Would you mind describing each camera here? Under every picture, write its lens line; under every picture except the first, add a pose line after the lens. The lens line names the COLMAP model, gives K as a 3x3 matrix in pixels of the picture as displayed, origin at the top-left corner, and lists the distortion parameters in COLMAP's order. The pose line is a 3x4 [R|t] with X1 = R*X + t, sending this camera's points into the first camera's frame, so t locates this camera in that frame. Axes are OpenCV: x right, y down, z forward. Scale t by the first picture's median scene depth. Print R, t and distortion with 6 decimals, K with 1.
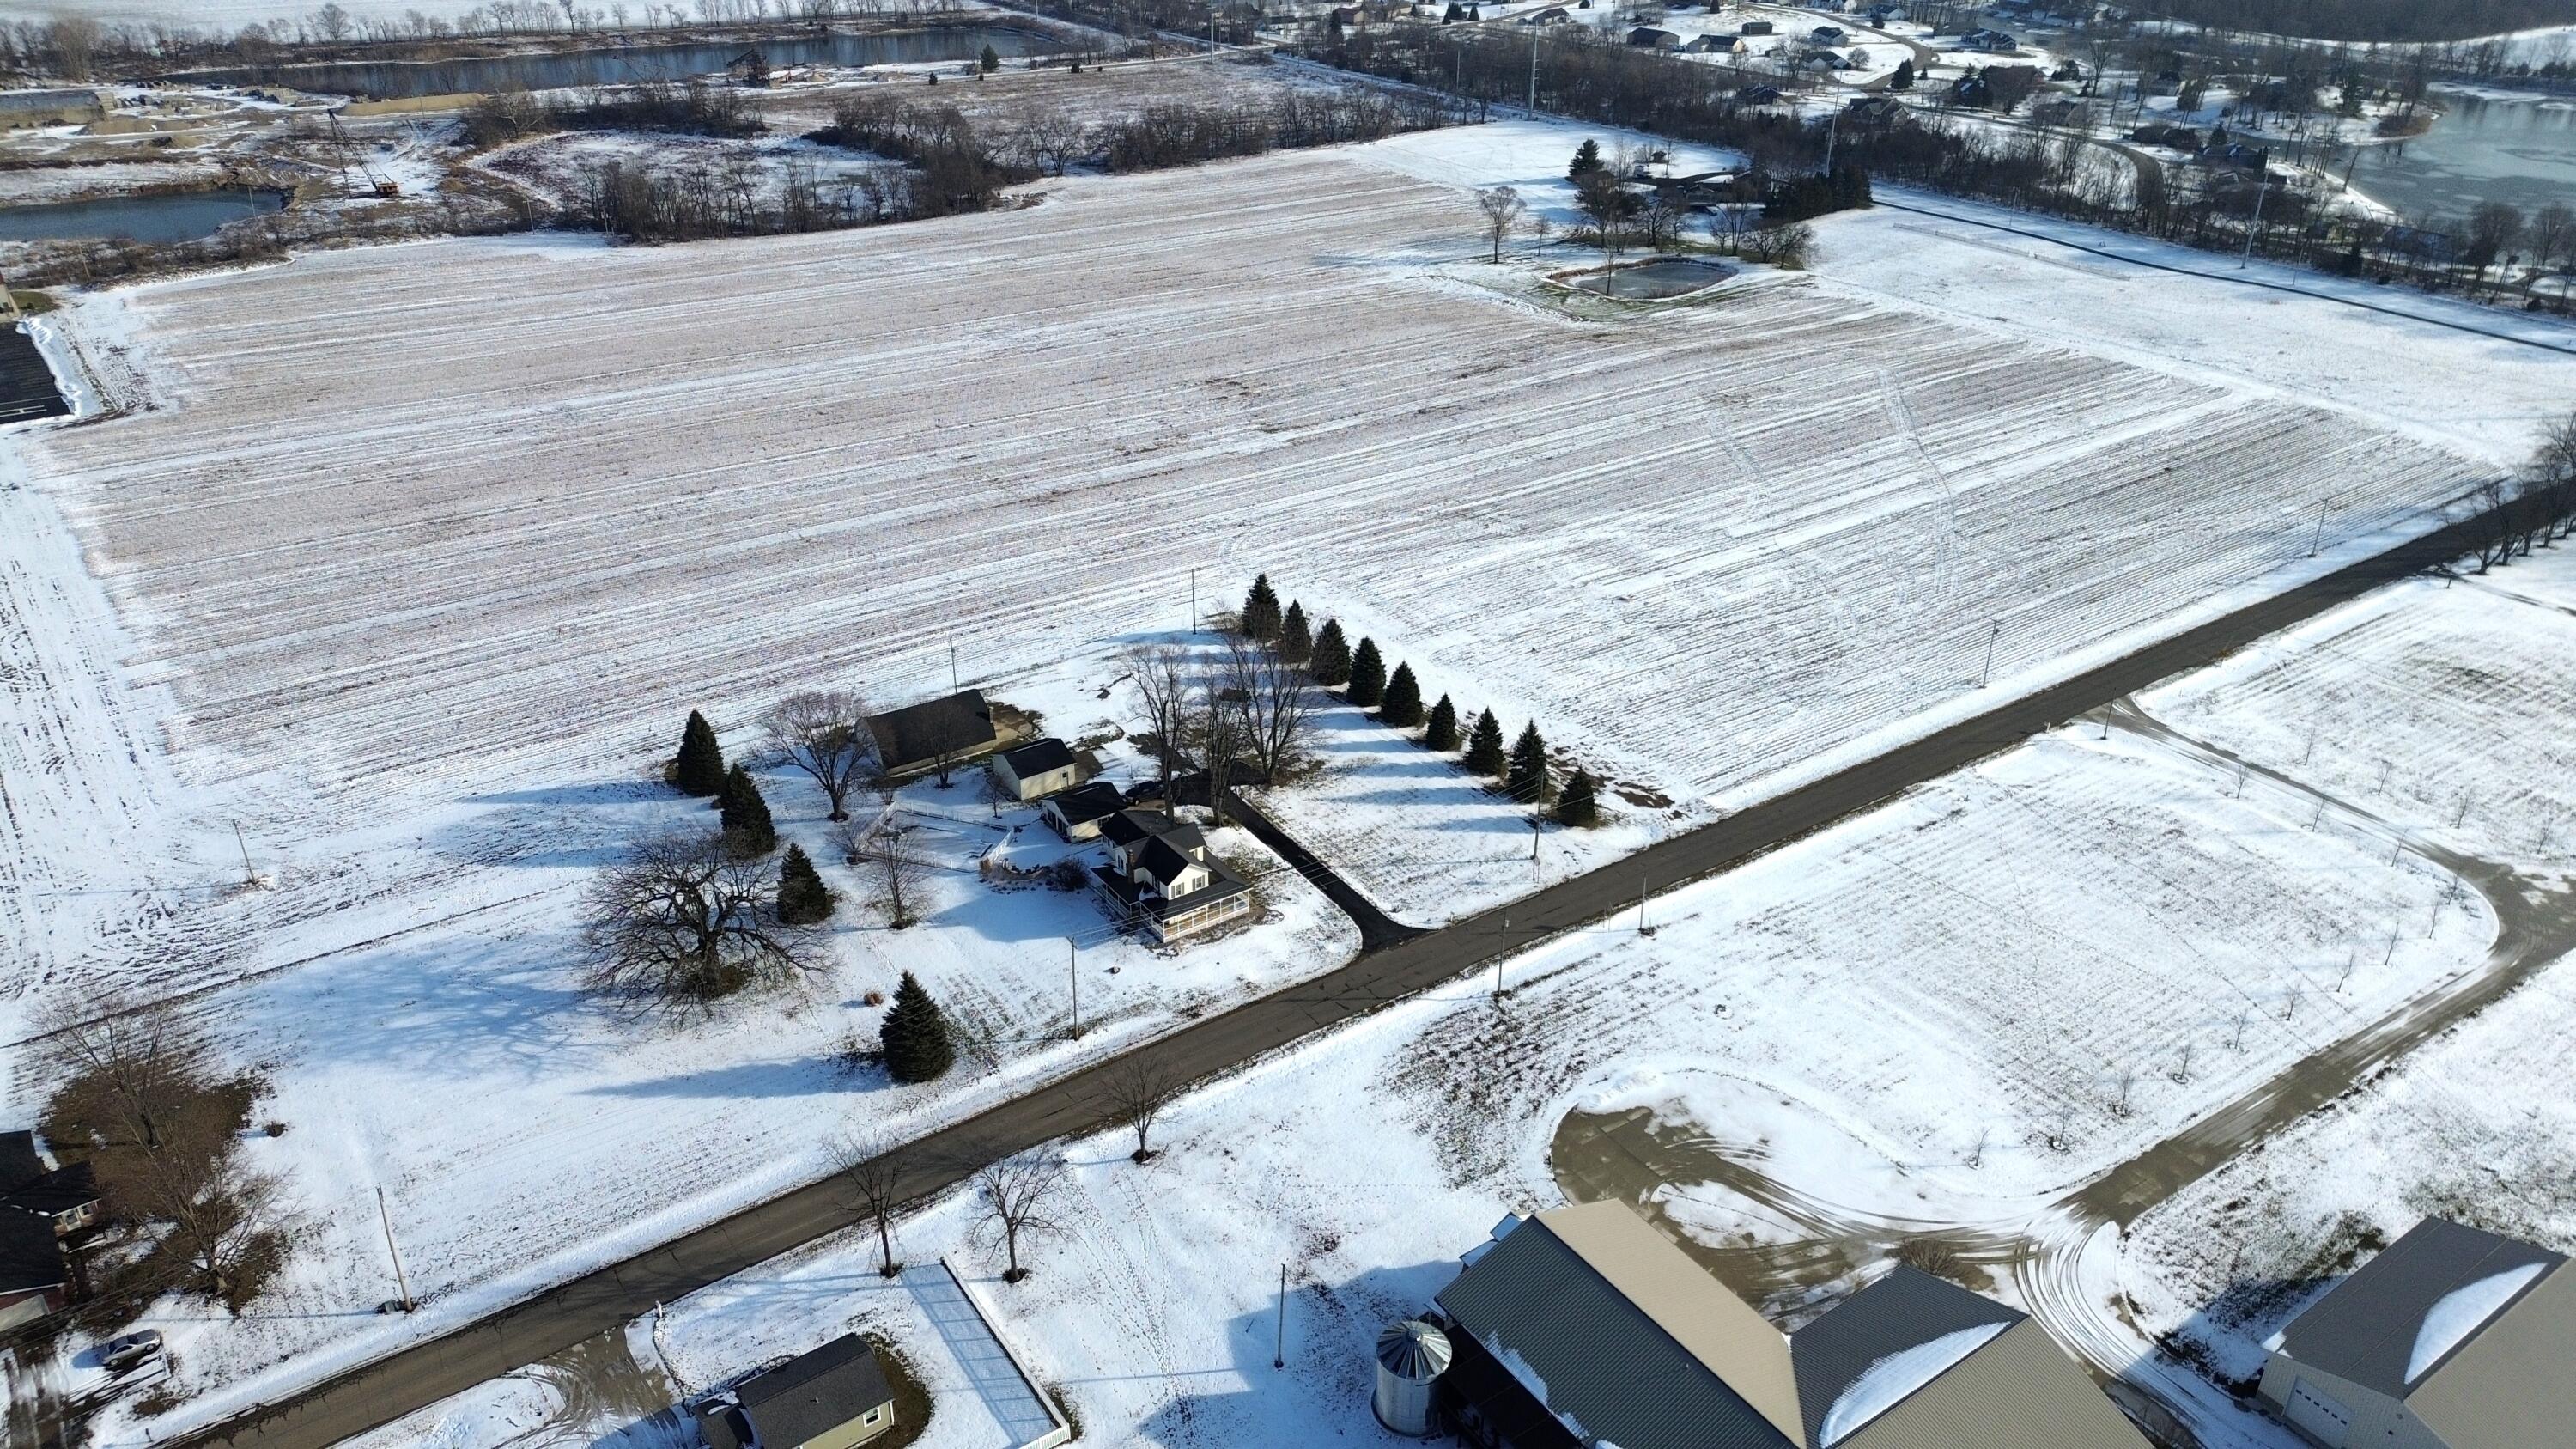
lens RADIAL K [[1806.9, 0, 1288.0], [0, 1806.9, 724.5], [0, 0, 1]] dist [0.083495, -0.088548]
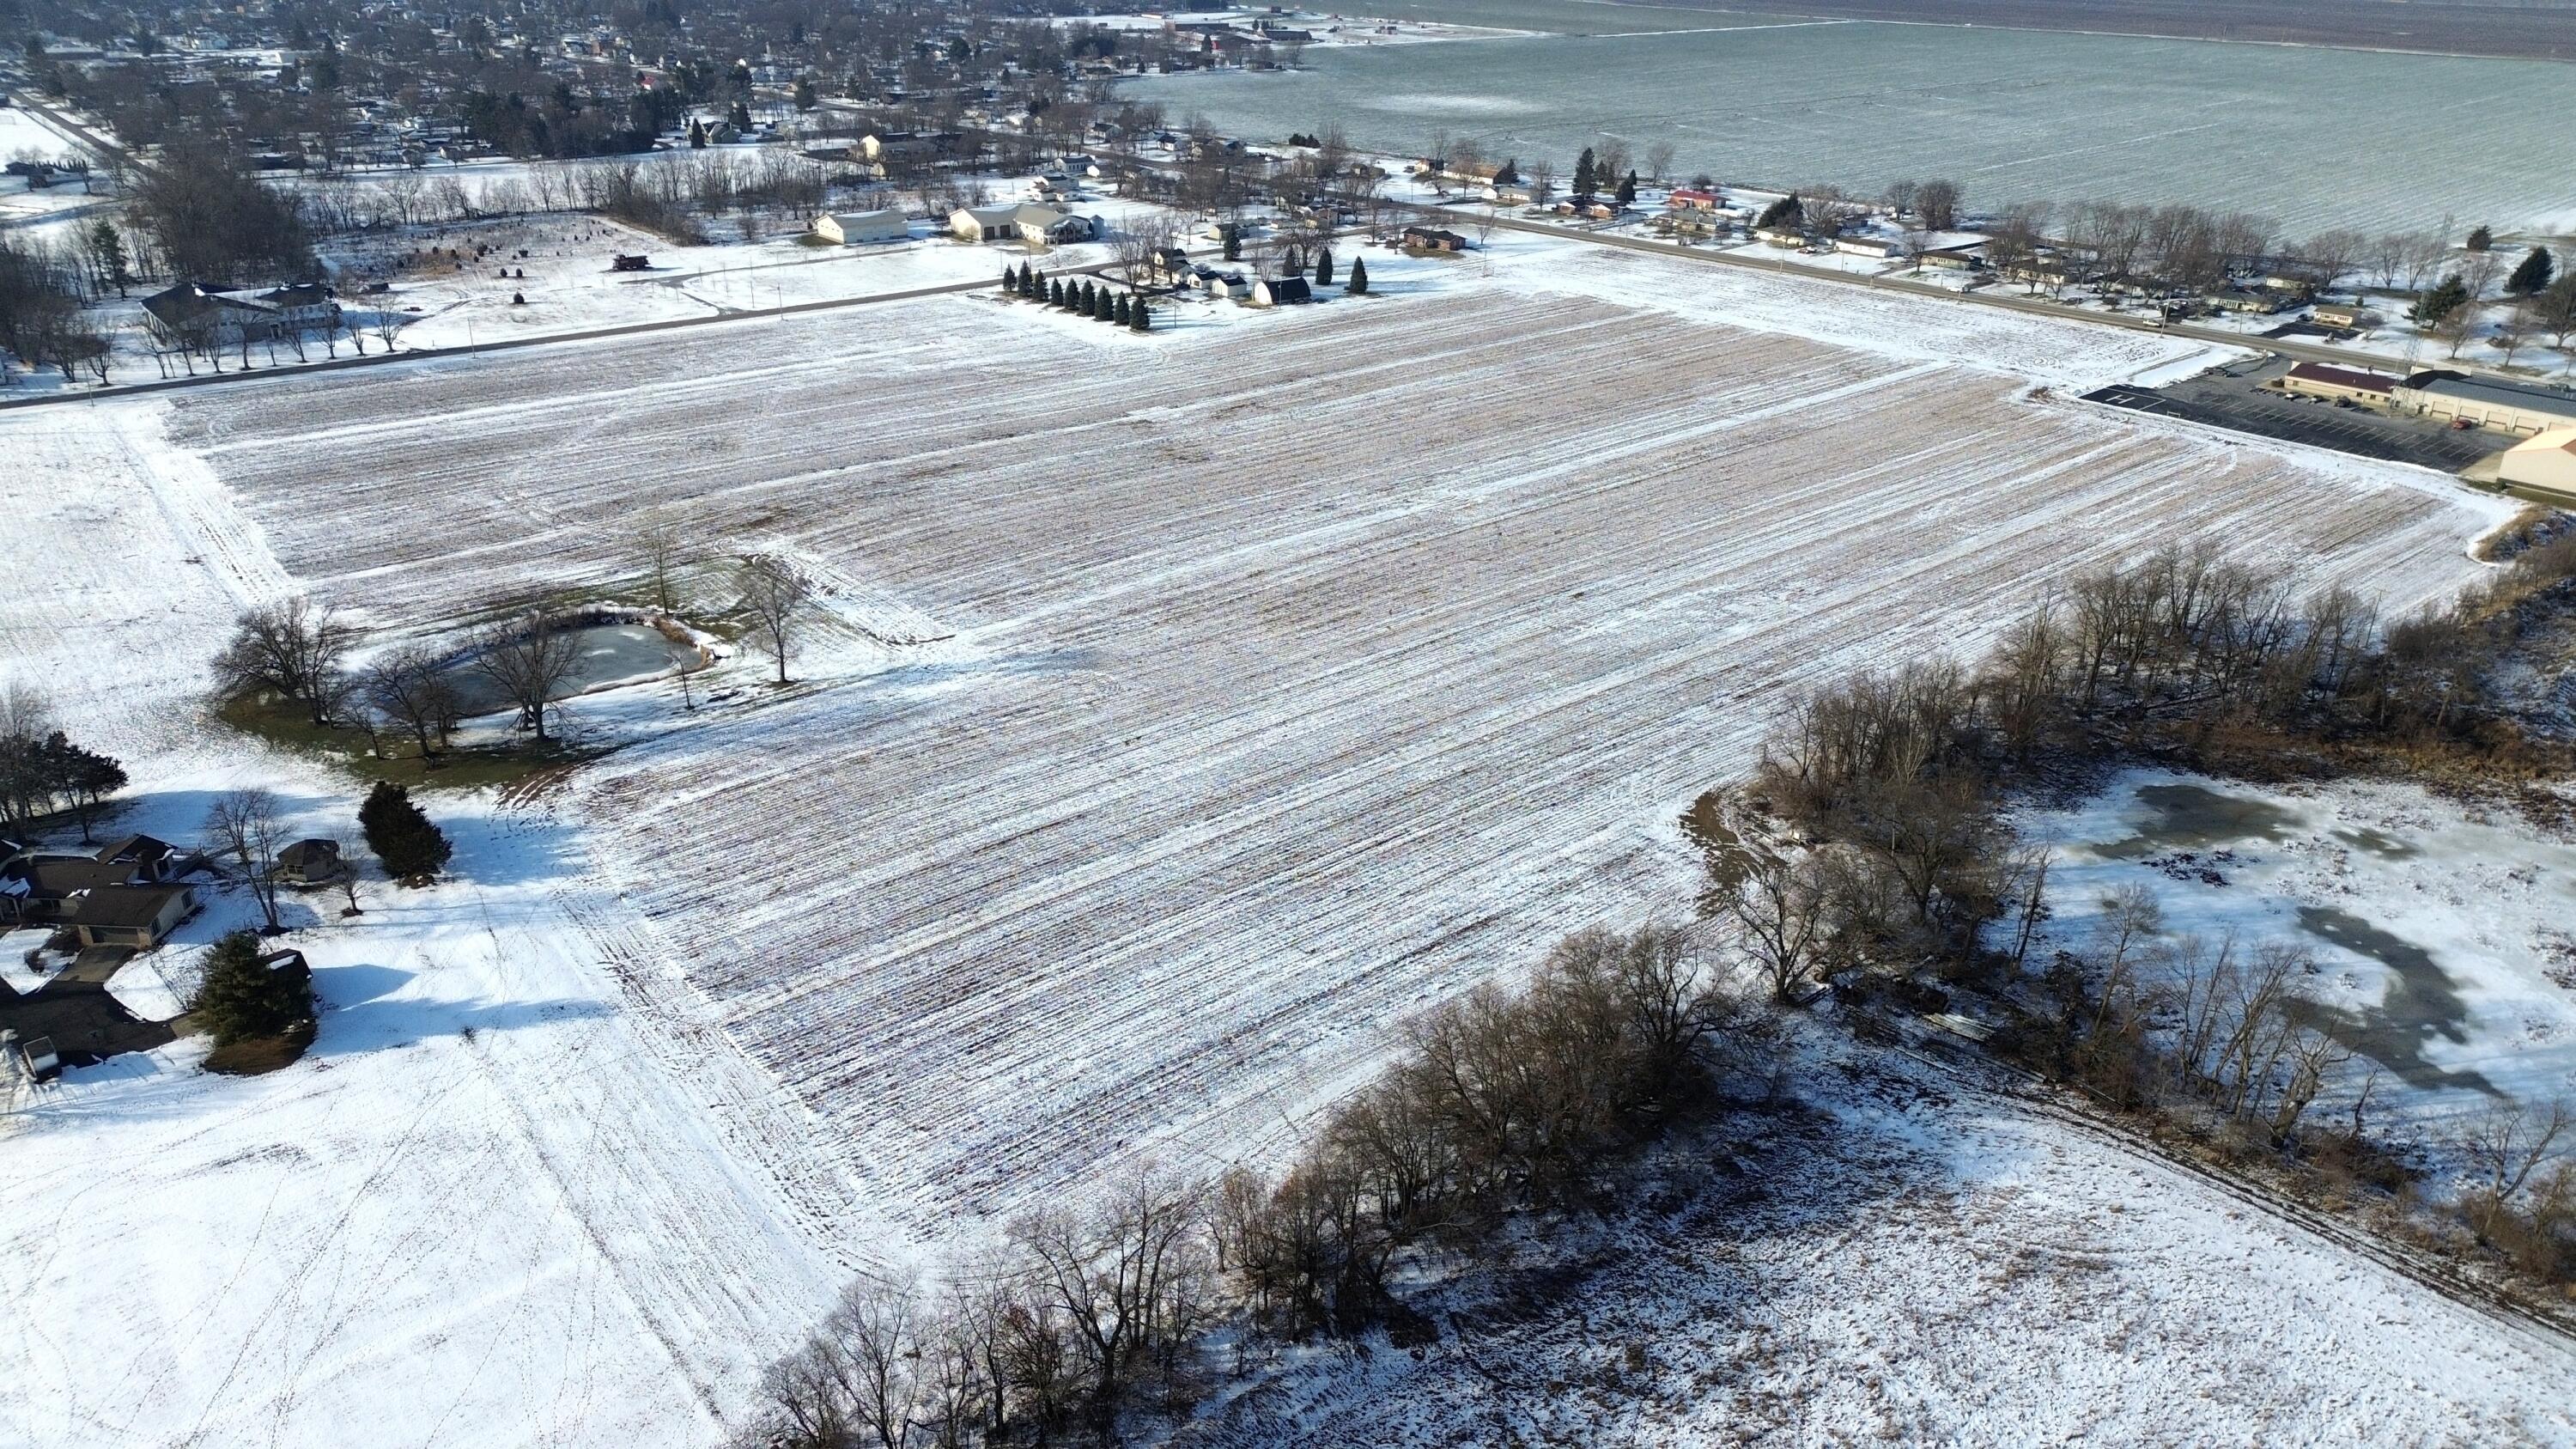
lens RADIAL K [[1806.9, 0, 1288.0], [0, 1806.9, 724.5], [0, 0, 1]] dist [0.083495, -0.088548]
pose [[-0.996124, 0.019104, -0.085865, 0.001743], [-0.056139, 0.613426, 0.787754, -1.030185], [0.067721, 0.789521, -0.609976, 1.972415]]
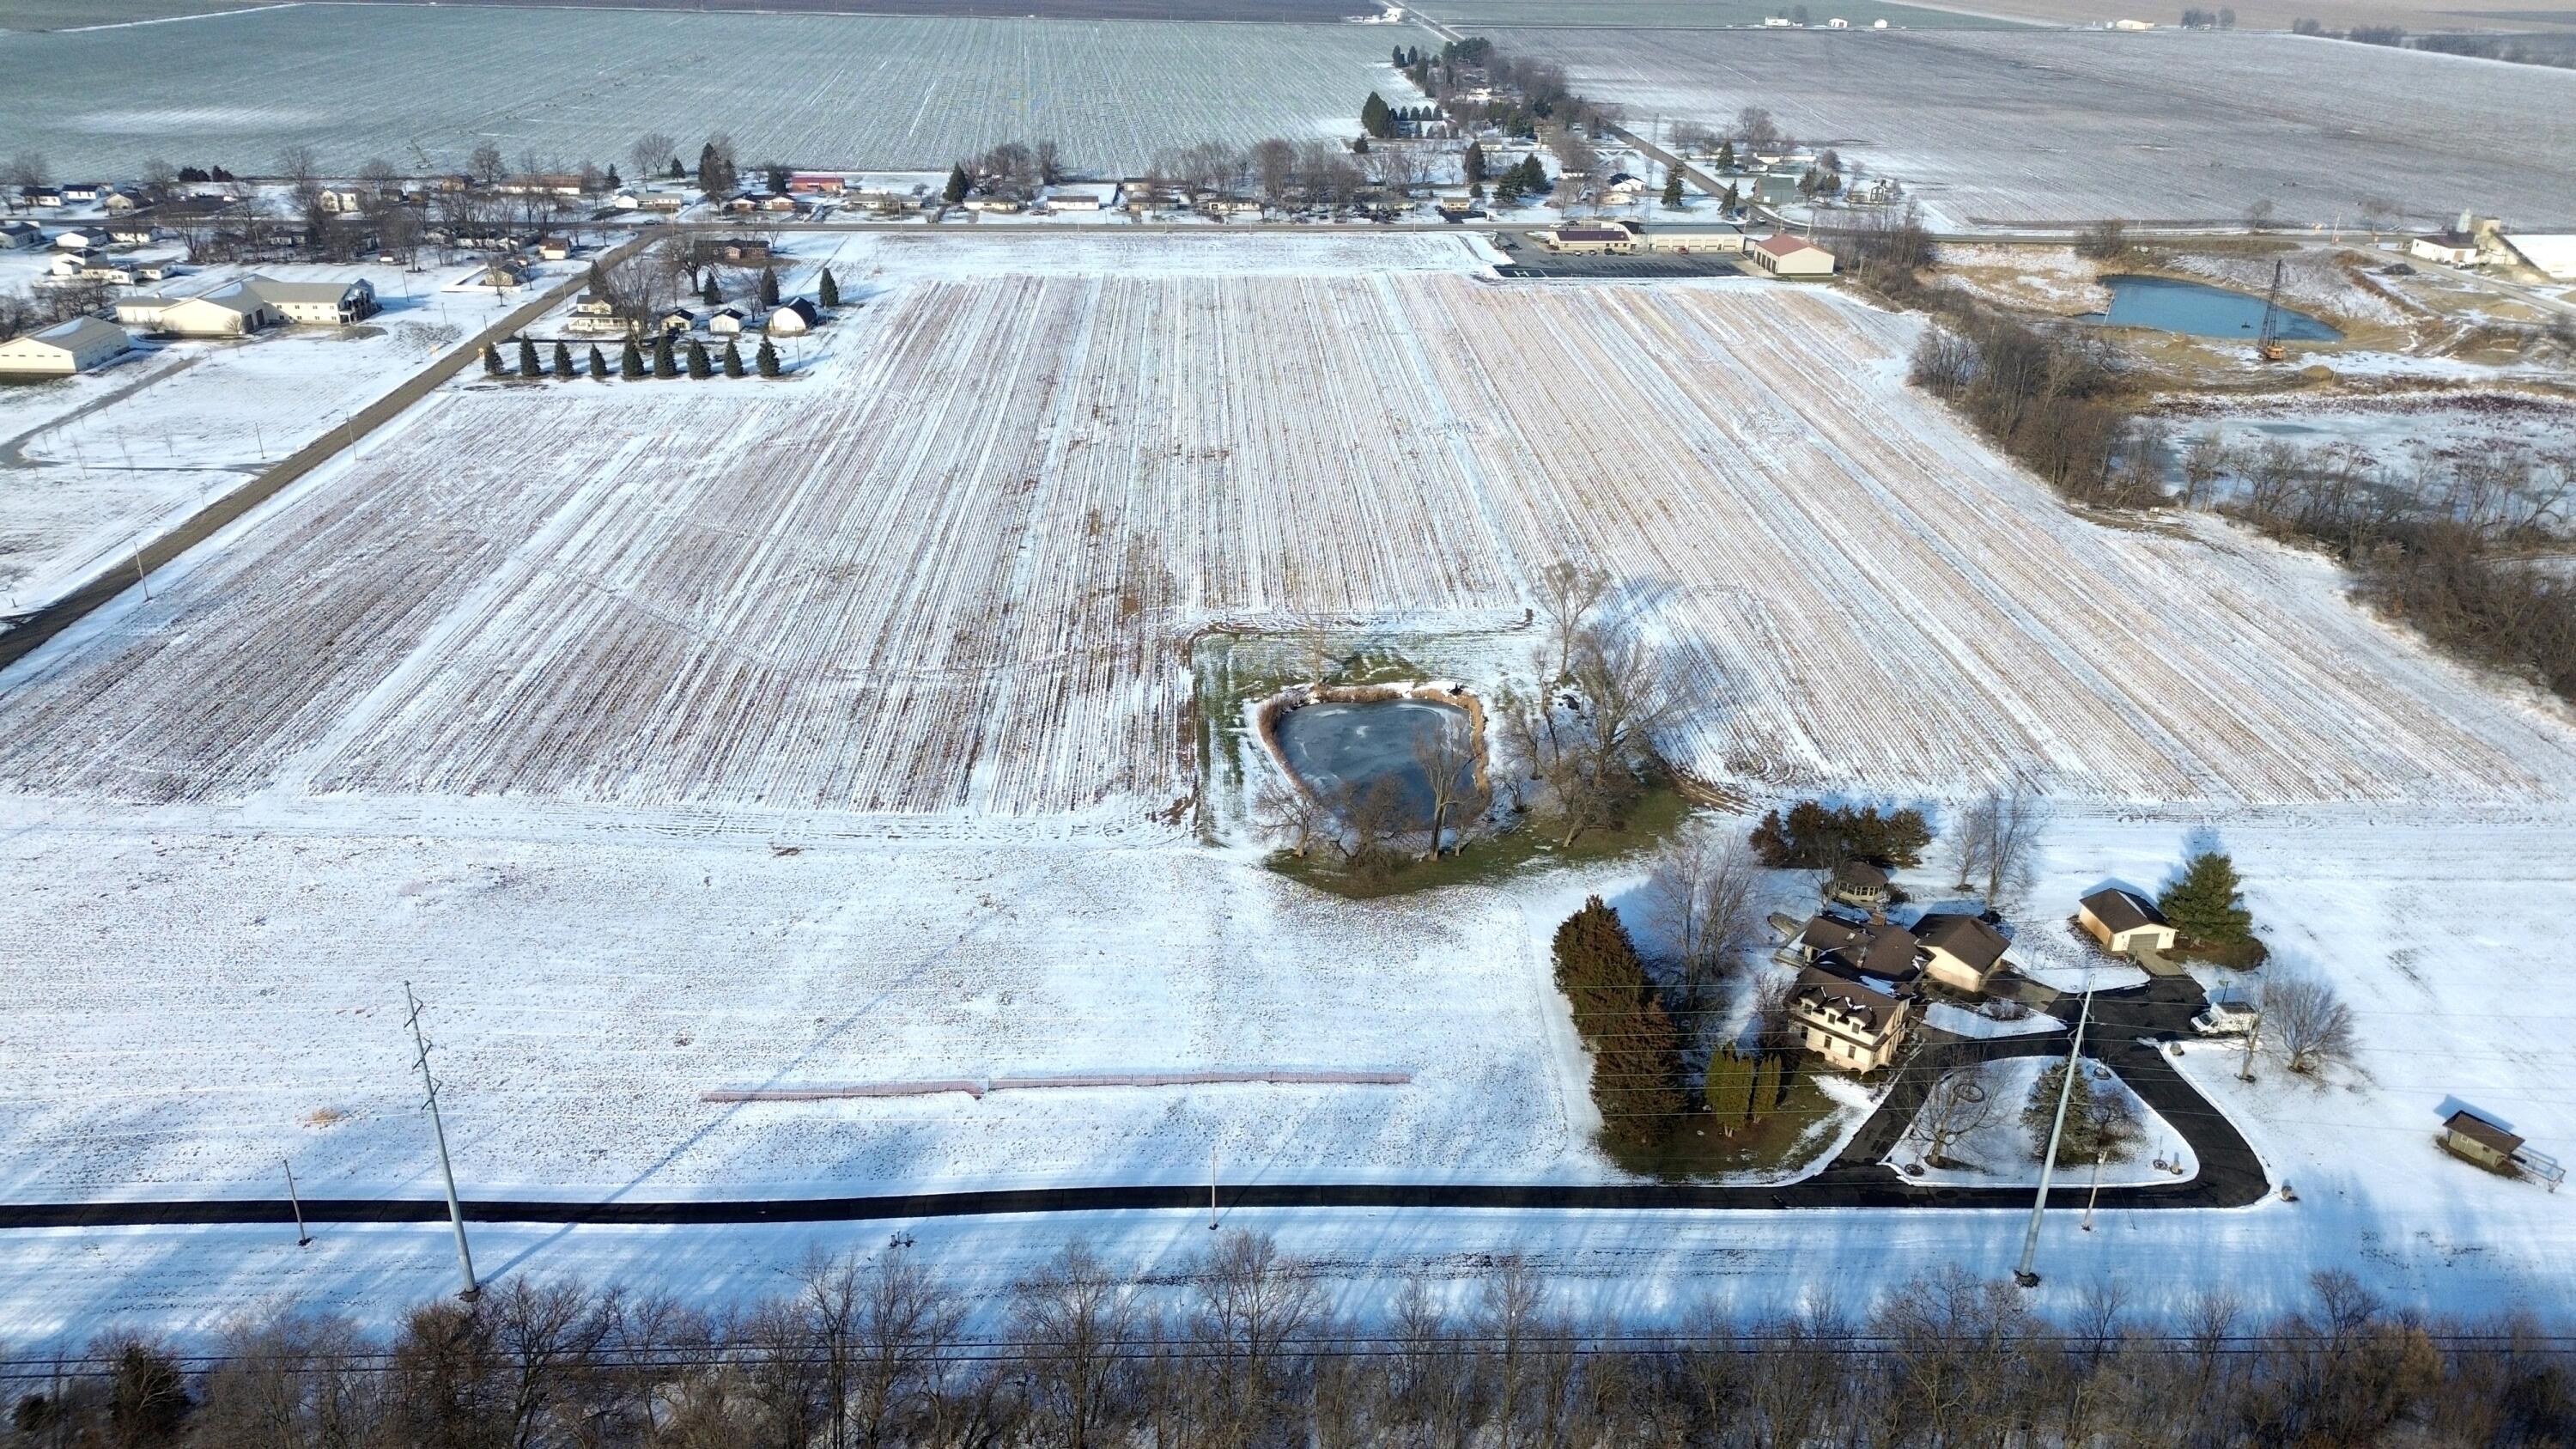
lens RADIAL K [[1806.9, 0, 1288.0], [0, 1806.9, 724.5], [0, 0, 1]] dist [0.083495, -0.088548]
pose [[-0.530203, 0.337499, -0.777804, 0.916467], [-0.410807, 0.700235, 0.583874, -0.798623], [0.741702, 0.629099, -0.232619, 1.541708]]
